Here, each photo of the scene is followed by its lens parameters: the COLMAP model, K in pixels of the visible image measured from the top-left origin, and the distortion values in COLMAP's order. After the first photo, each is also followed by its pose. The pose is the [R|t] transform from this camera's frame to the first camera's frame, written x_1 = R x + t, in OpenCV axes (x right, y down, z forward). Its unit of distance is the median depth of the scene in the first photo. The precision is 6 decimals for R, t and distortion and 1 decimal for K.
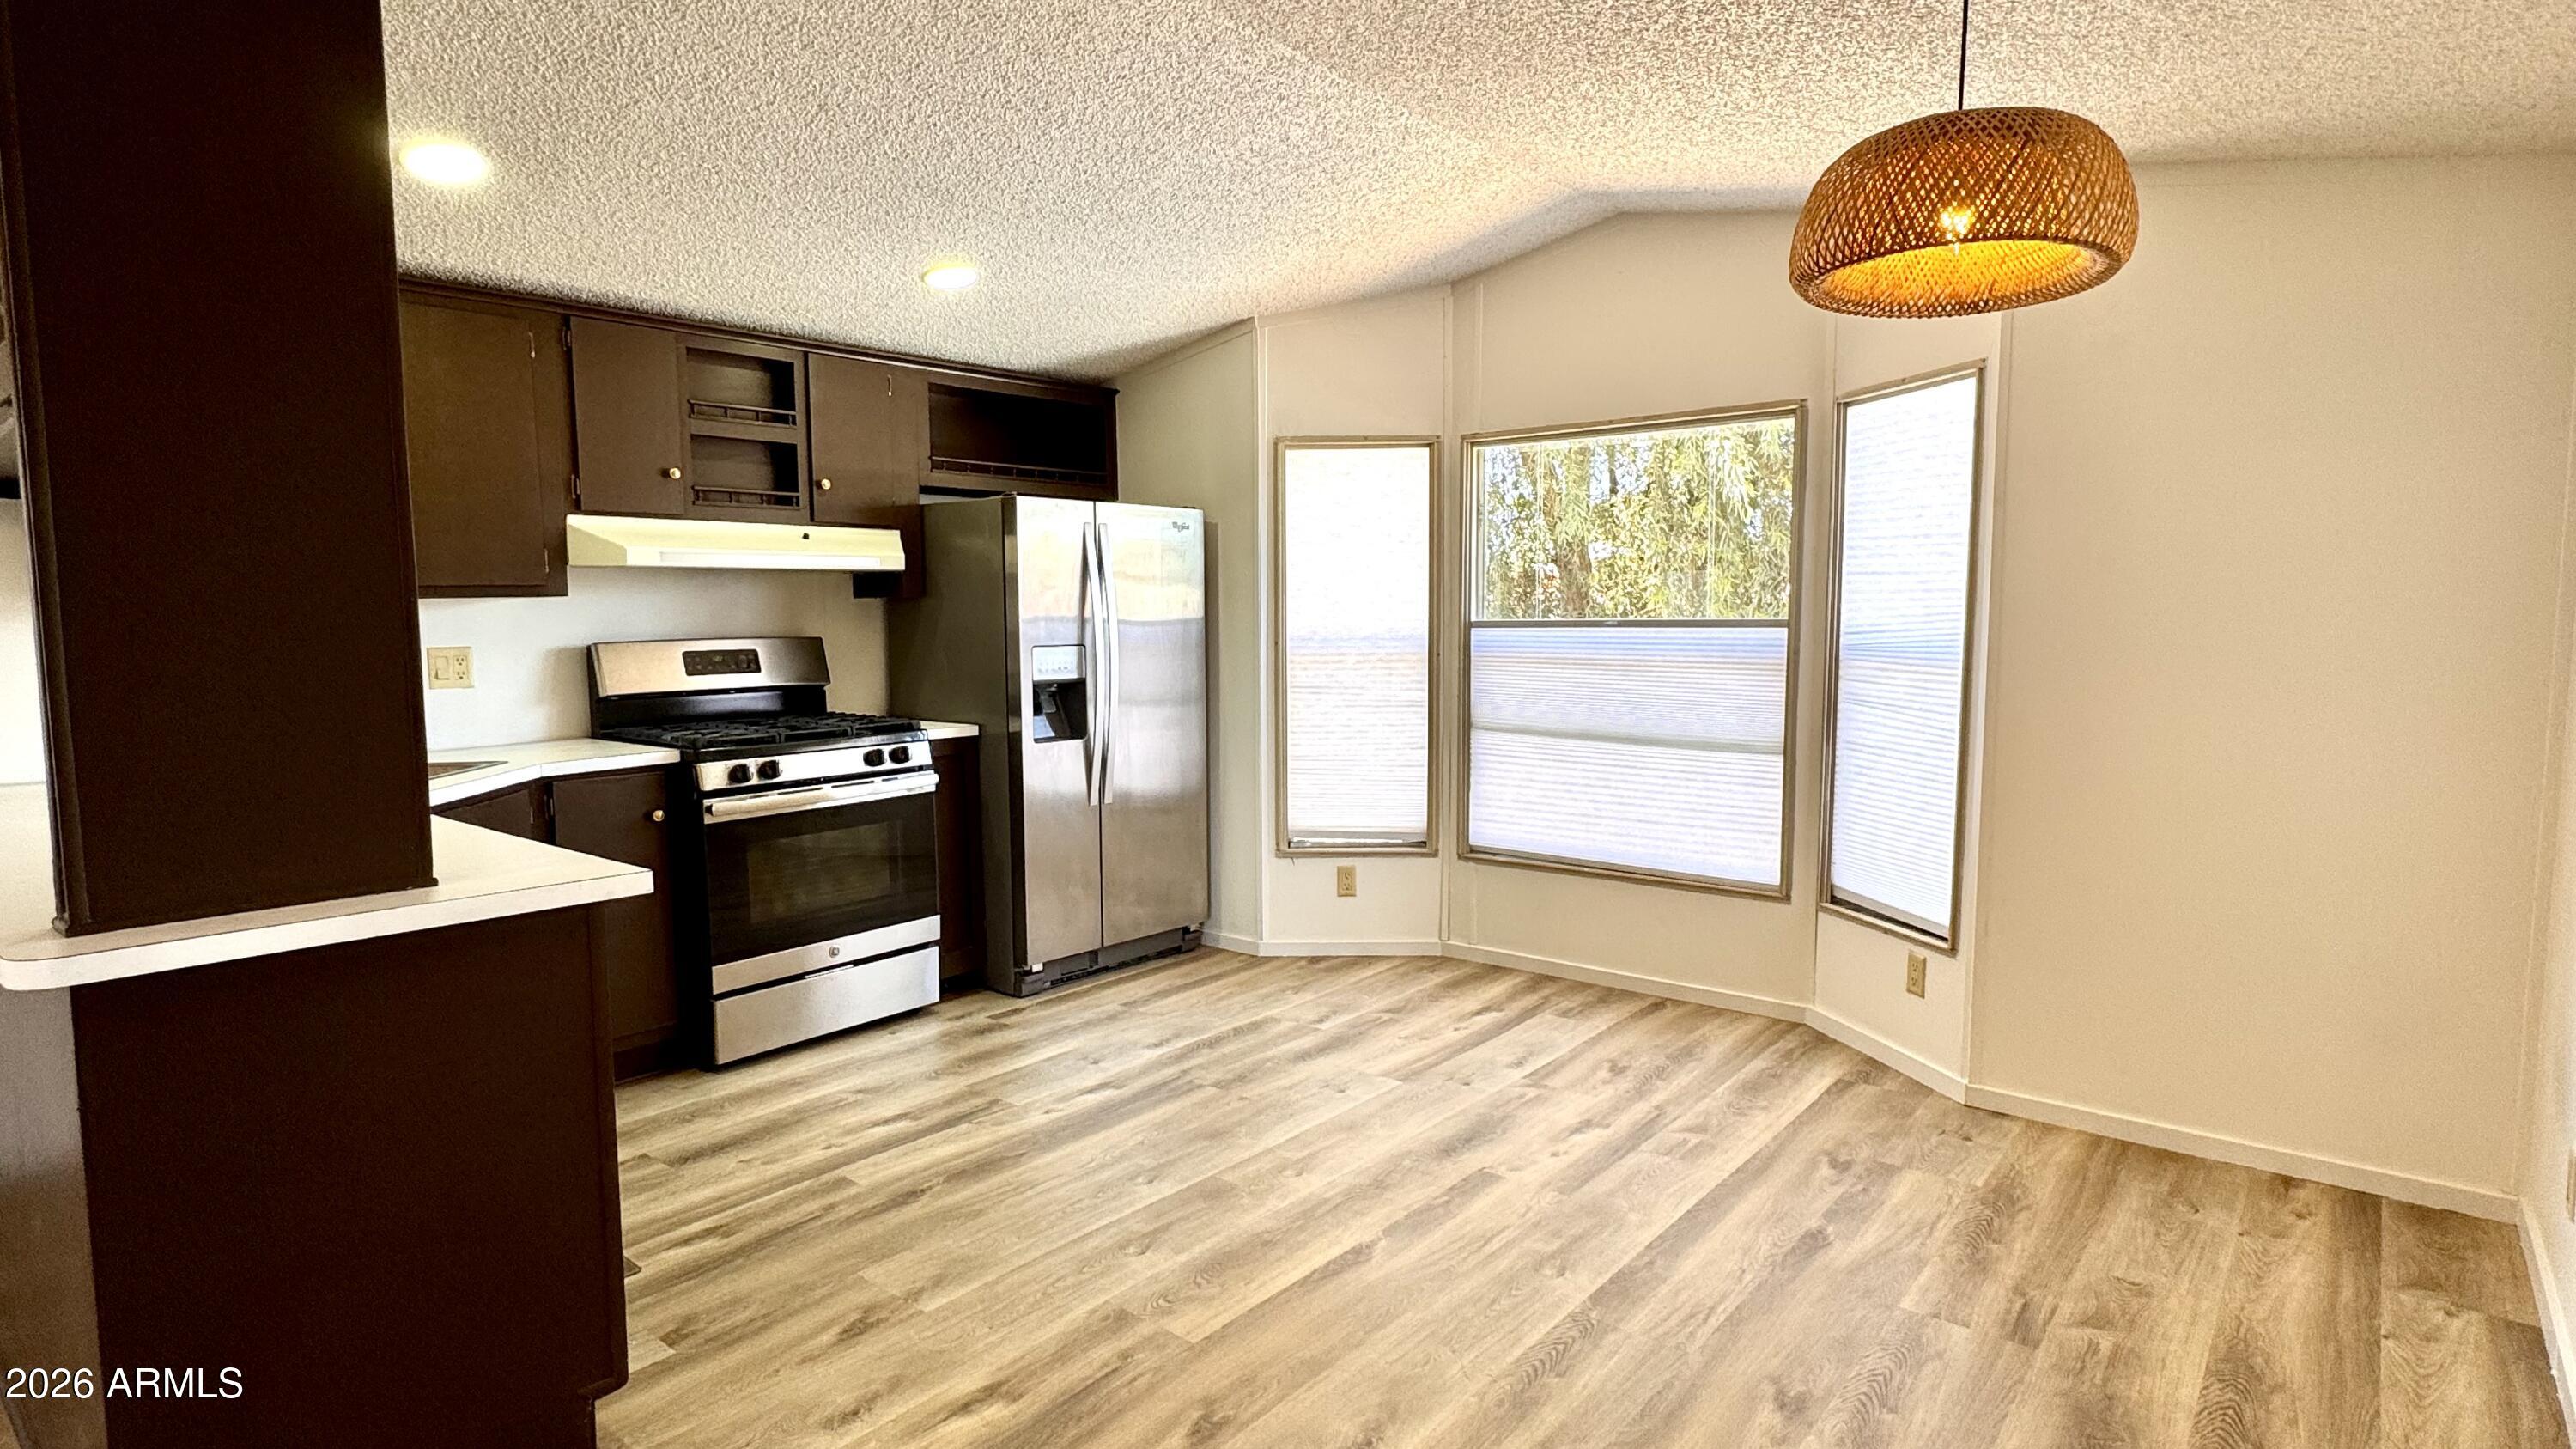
lens RADIAL K [[1308.4, 0, 1304.9], [0, 1308.4, 728.1], [0, 0, 1]] dist [0.002343, 0.001017]
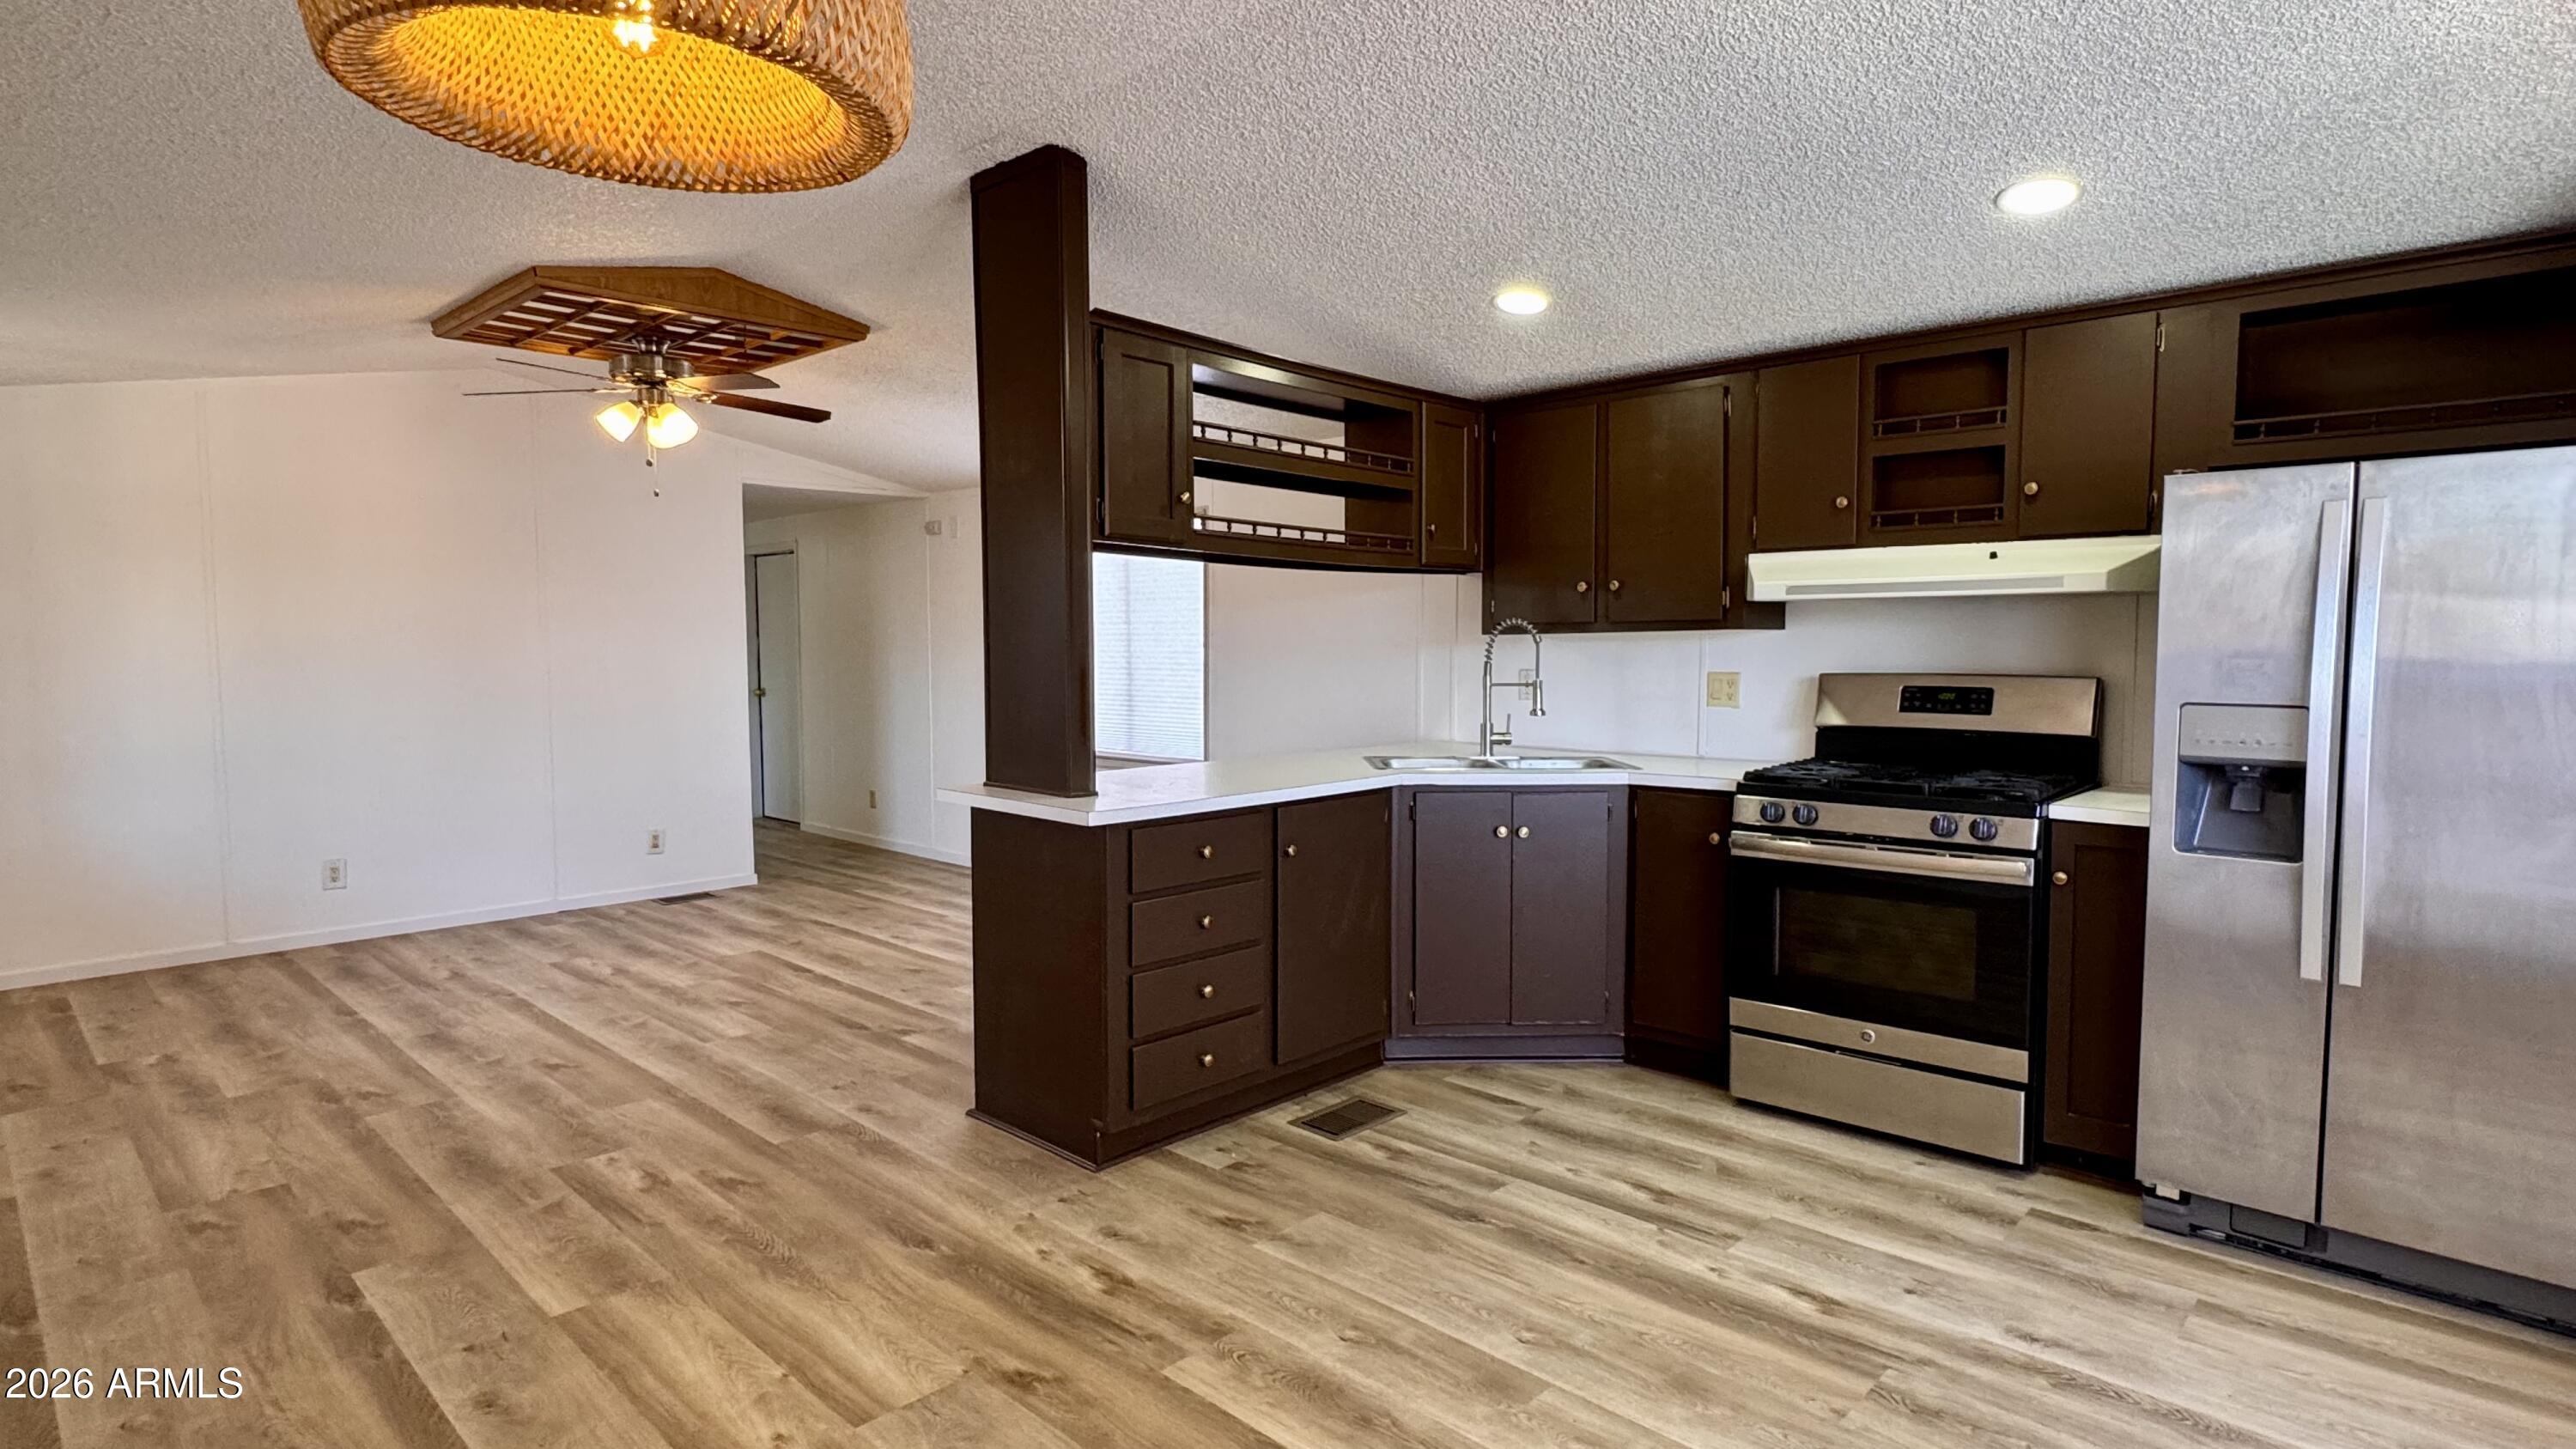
lens RADIAL K [[1308.4, 0, 1286.2], [0, 1308.4, 720.3], [0, 0, 1]] dist [0.002343, 0.001017]
pose [[-0.073313, 0.068742, -0.994937, 0.553336], [-0.086228, 0.993449, 0.074993, -0.074358], [0.993574, 0.091289, -0.066906, 0.698163]]
